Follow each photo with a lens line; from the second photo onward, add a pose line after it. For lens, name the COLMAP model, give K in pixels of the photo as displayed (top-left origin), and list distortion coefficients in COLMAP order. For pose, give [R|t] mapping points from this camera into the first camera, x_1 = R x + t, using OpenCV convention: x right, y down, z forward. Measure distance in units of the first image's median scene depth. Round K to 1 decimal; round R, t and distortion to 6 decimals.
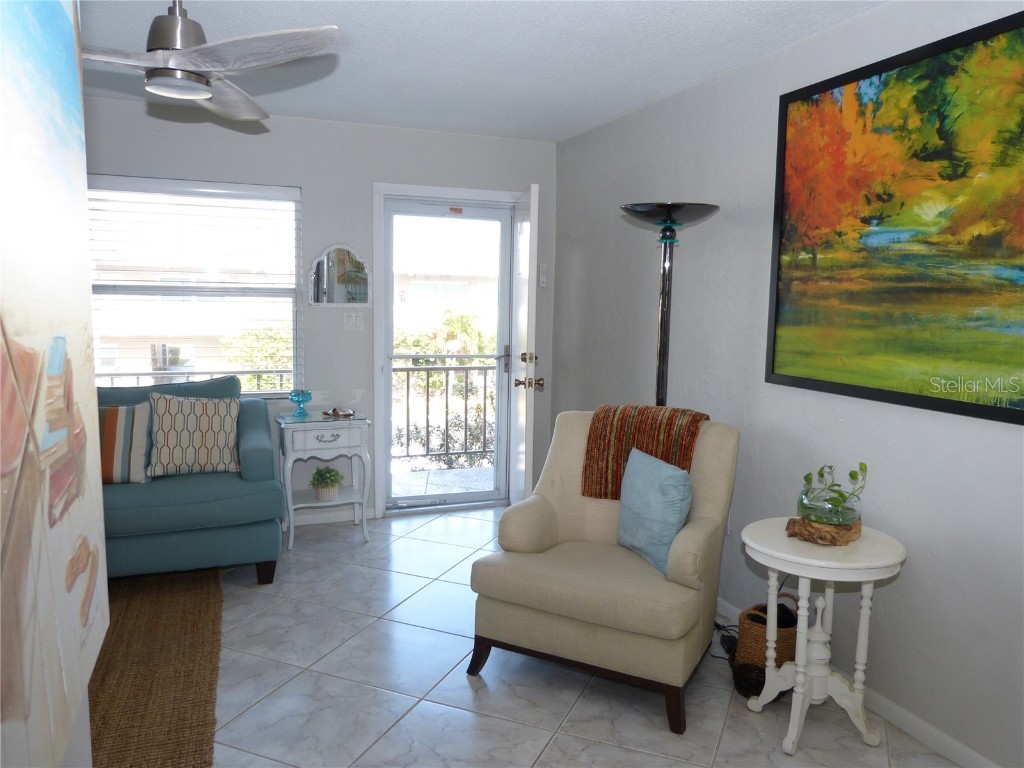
lens RADIAL K [[754.3, 0, 515.7], [0, 754.3, 382.3], [0, 0, 1]] dist [-0.047161, 0.022920]
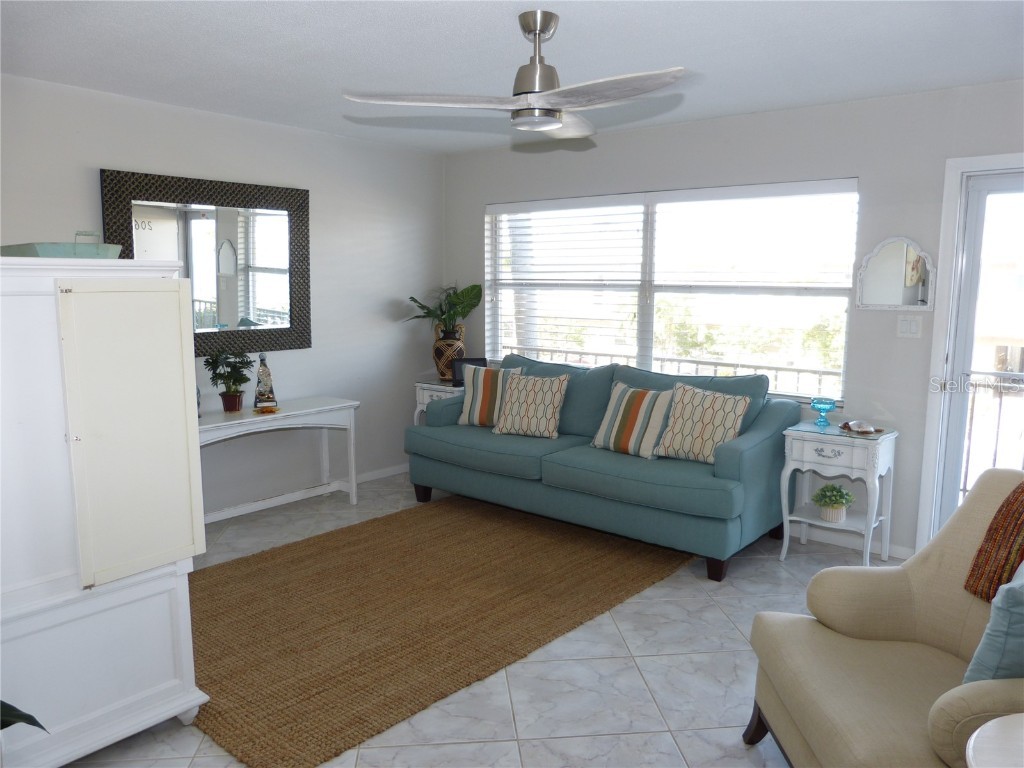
lens RADIAL K [[754.3, 0, 511.9], [0, 754.3, 384.5], [0, 0, 1]] dist [-0.047161, 0.022920]
pose [[0.499633, 0.109233, -0.859322, 0.357398], [-0.100144, 0.992650, 0.067954, -0.033985], [0.860429, 0.052103, 0.506900, 0.224641]]
